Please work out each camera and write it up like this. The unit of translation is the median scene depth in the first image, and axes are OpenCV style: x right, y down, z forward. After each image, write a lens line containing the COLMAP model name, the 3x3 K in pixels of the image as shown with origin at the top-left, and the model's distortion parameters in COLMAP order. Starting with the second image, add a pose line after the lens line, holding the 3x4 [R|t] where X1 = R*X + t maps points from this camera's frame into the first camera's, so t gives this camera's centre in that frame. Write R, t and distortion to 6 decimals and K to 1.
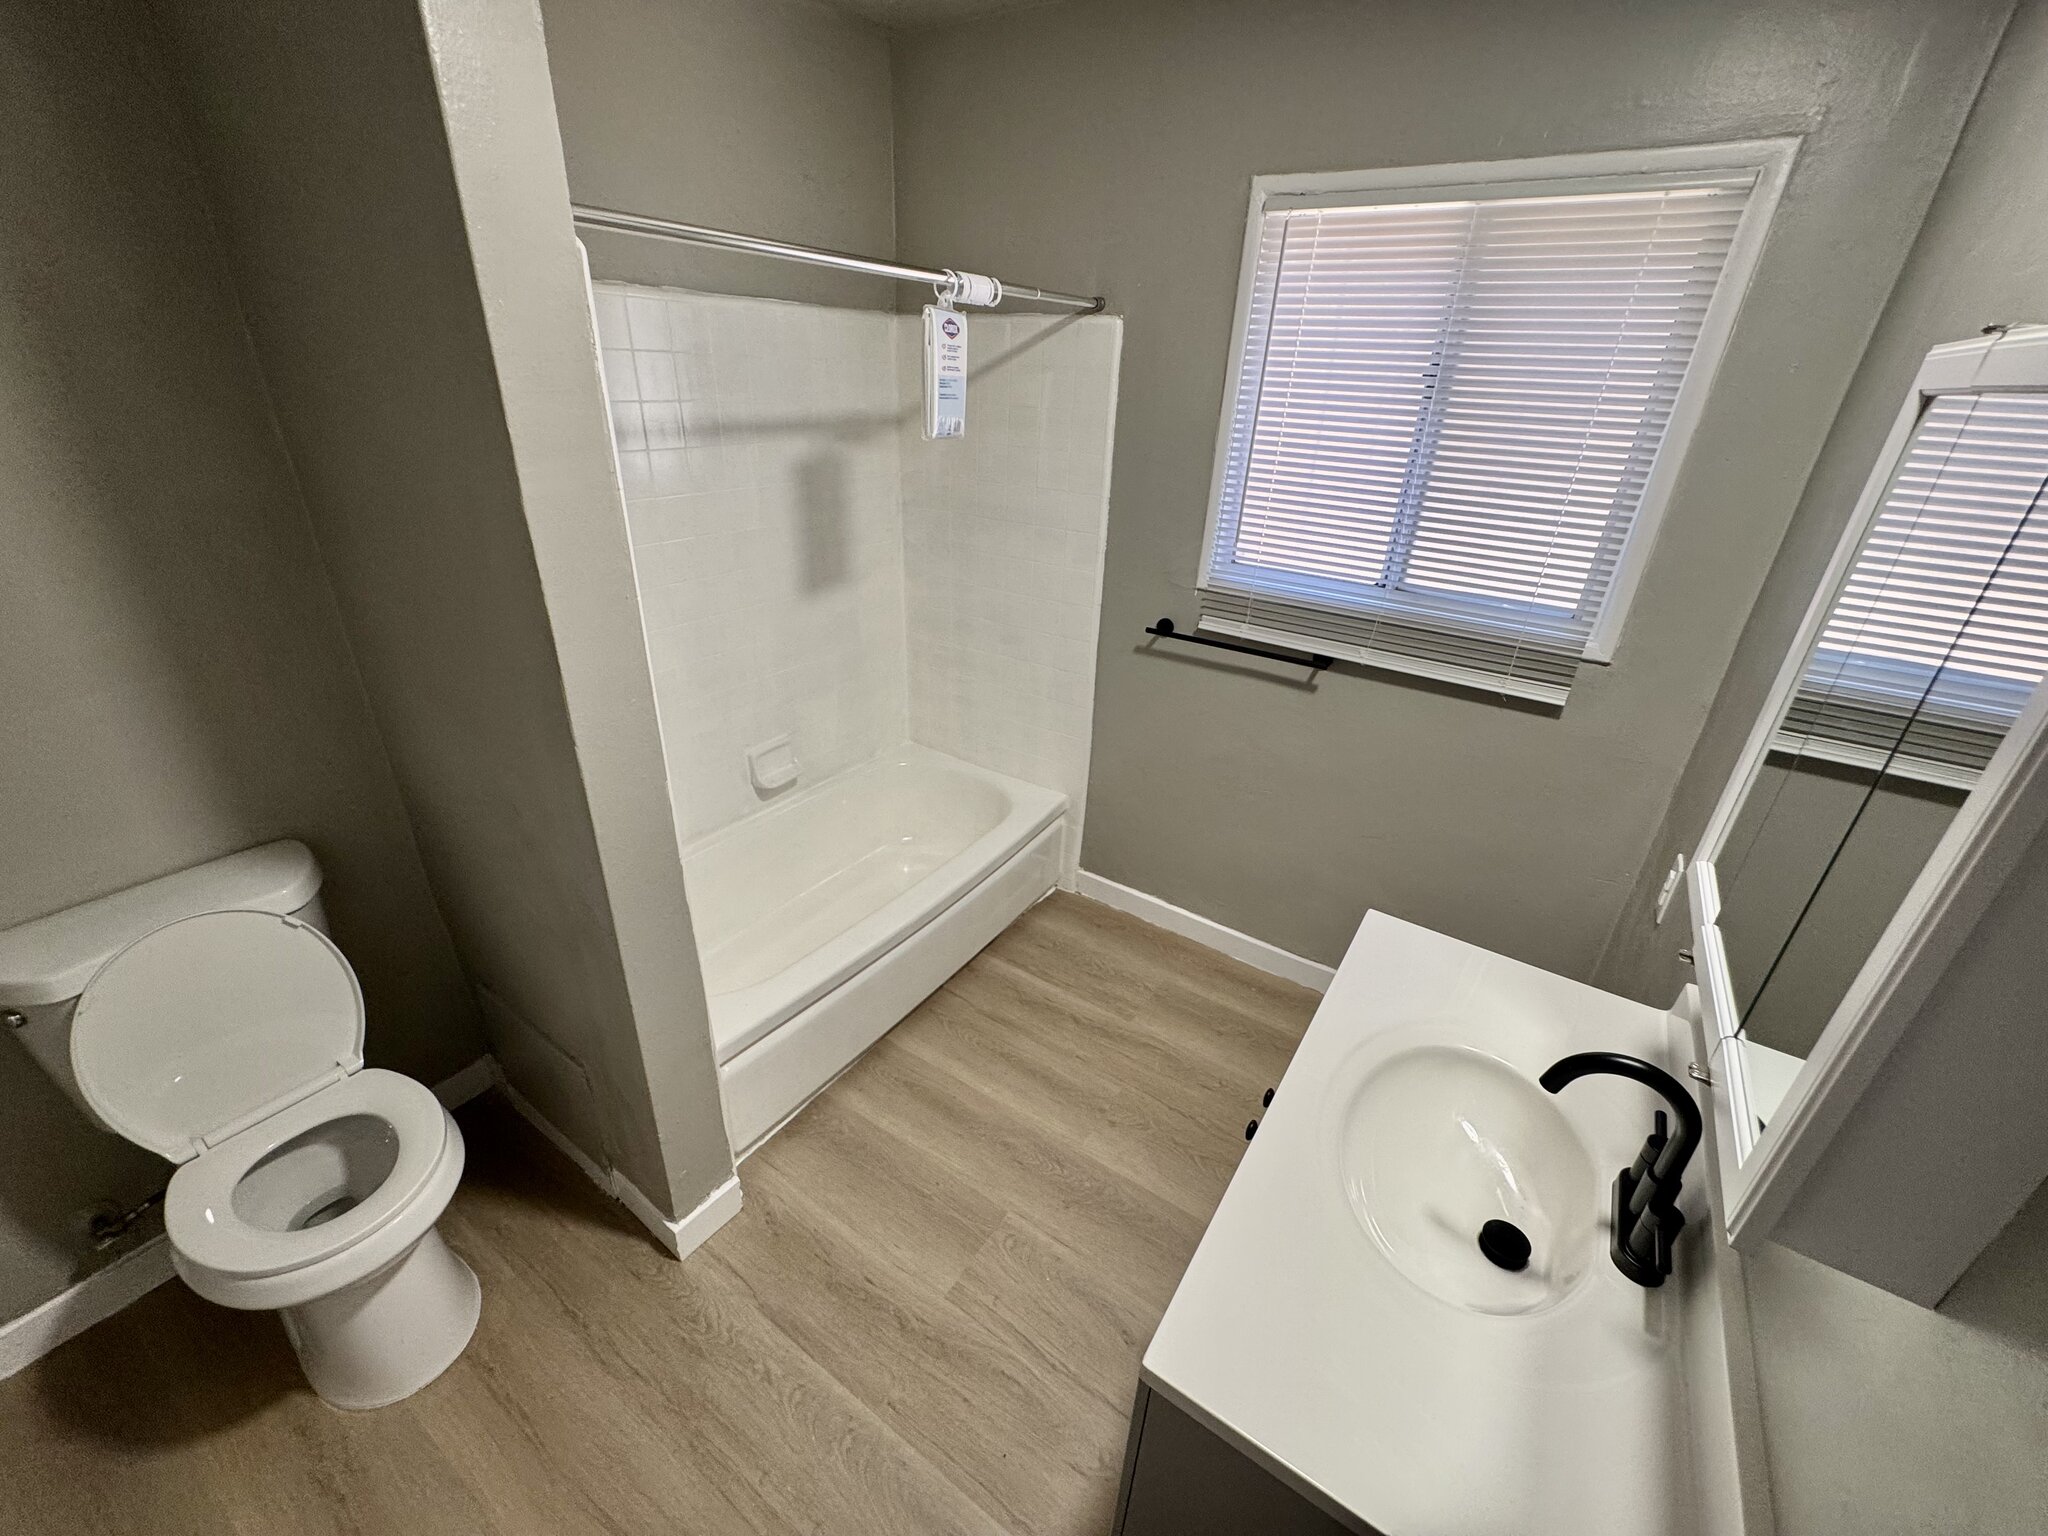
lens RADIAL K [[823.6, 0, 1021.9], [0, 823.6, 766.6], [0, 0, 1]] dist [0.000356, -0.000134]
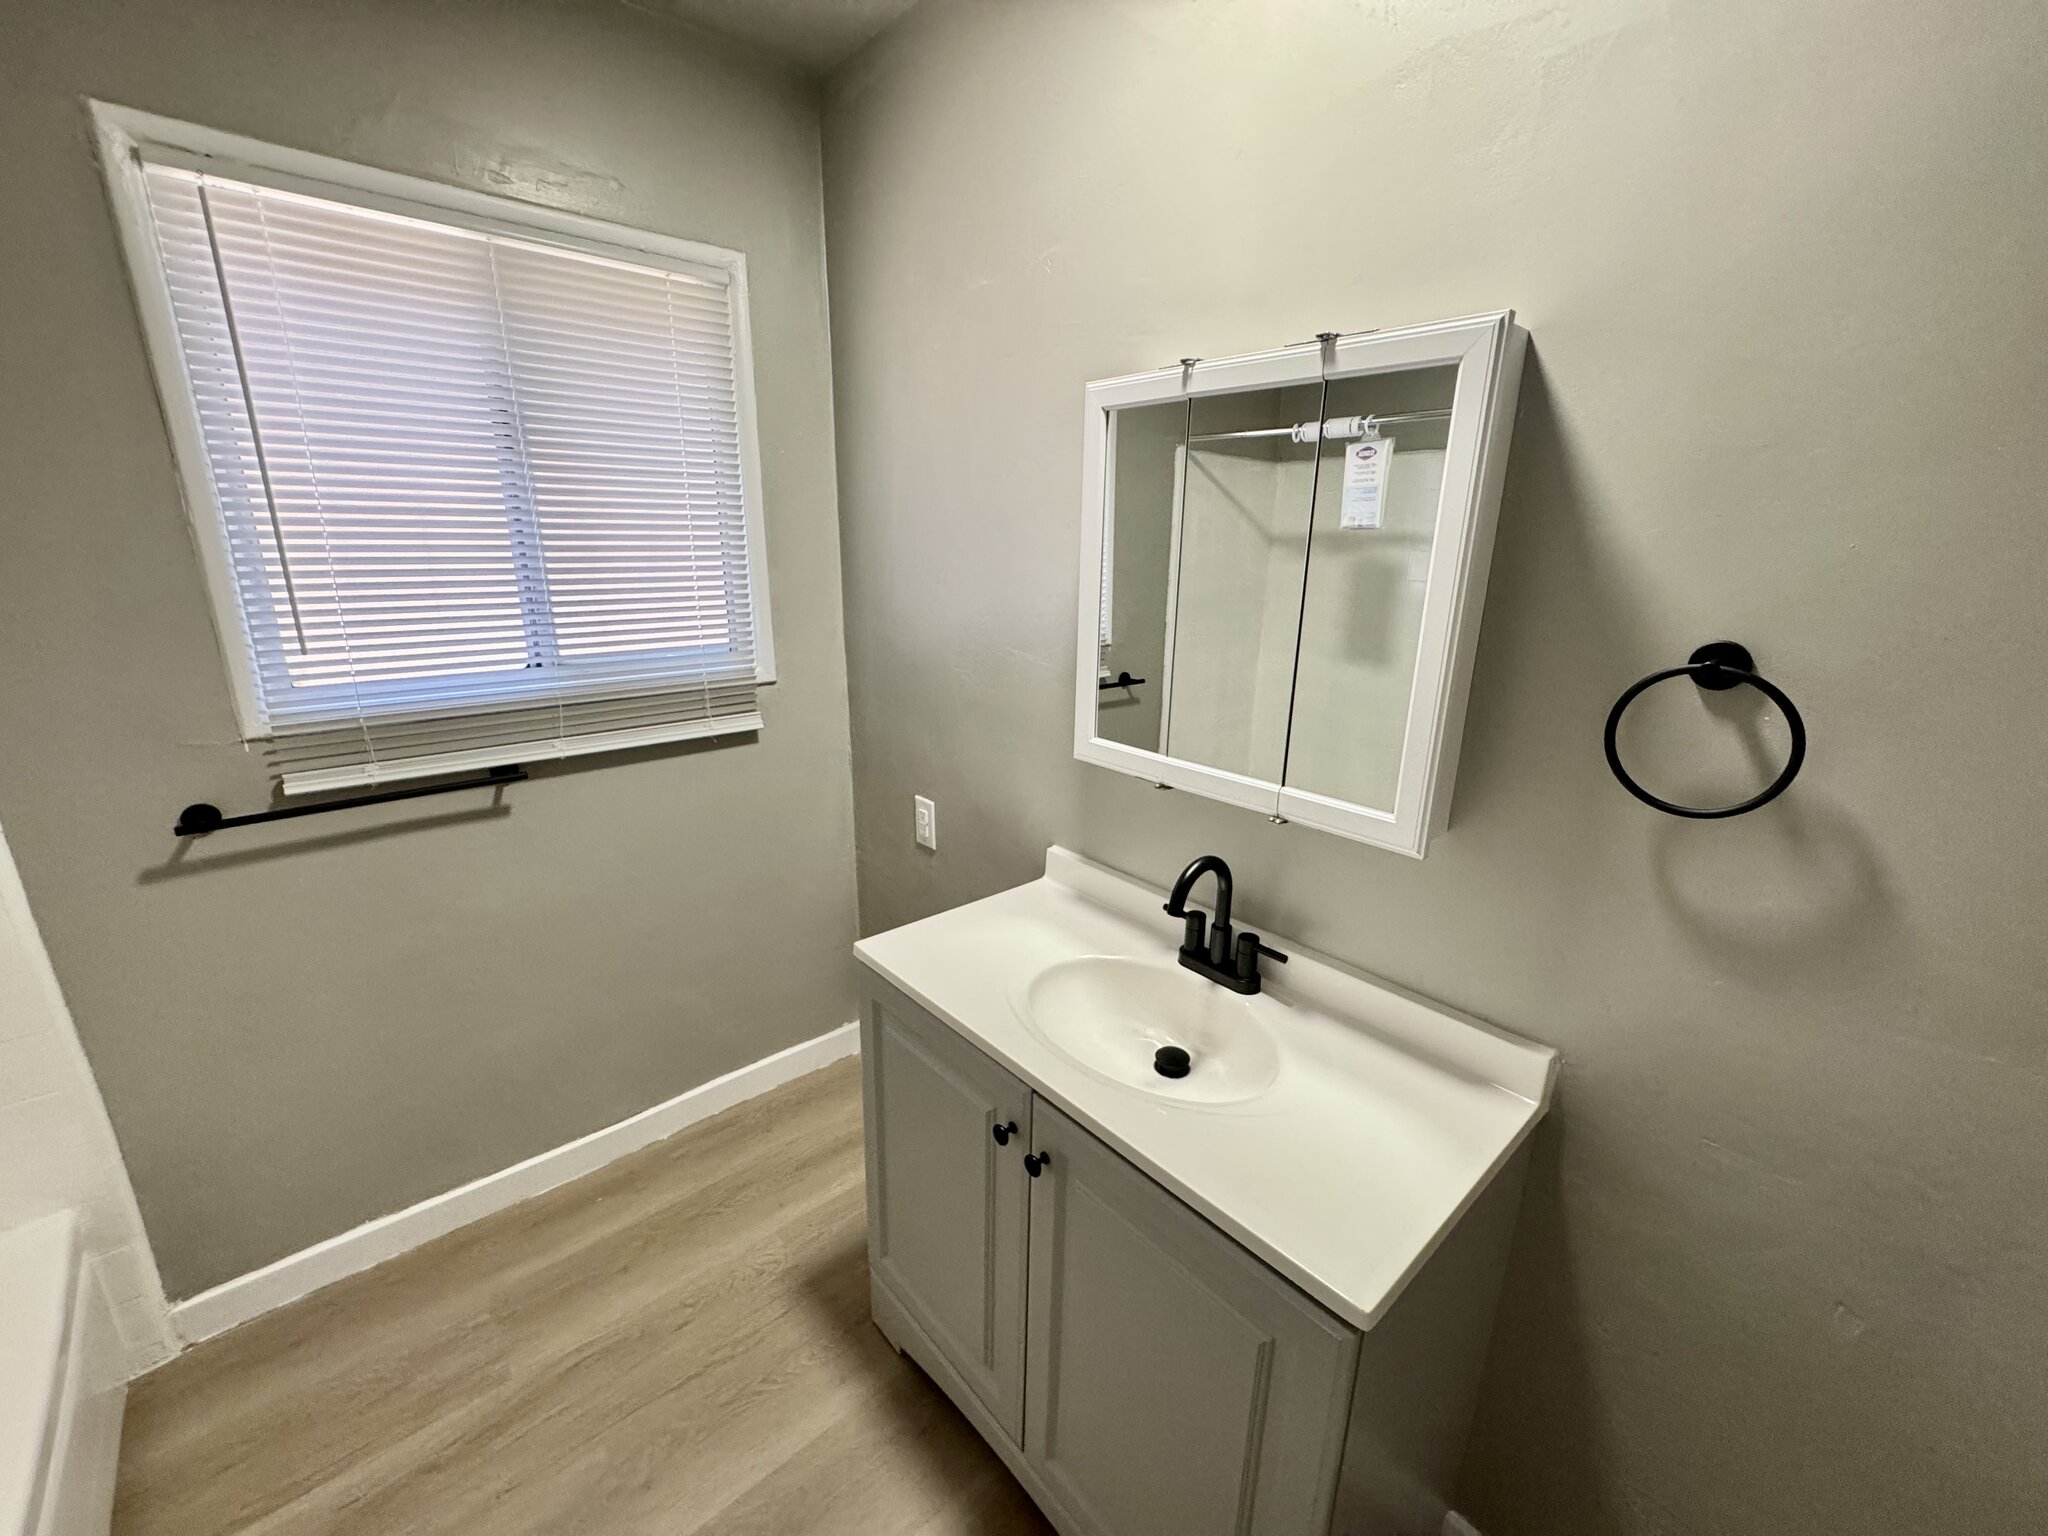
lens RADIAL K [[823.6, 0, 1021.9], [0, 823.6, 766.6], [0, 0, 1]] dist [0.000356, -0.000134]
pose [[0.259135, -0.299089, 0.918365, -0.236819], [0.423098, 0.889910, 0.170436, -0.060942], [-0.868238, 0.344393, 0.357151, 0.296400]]
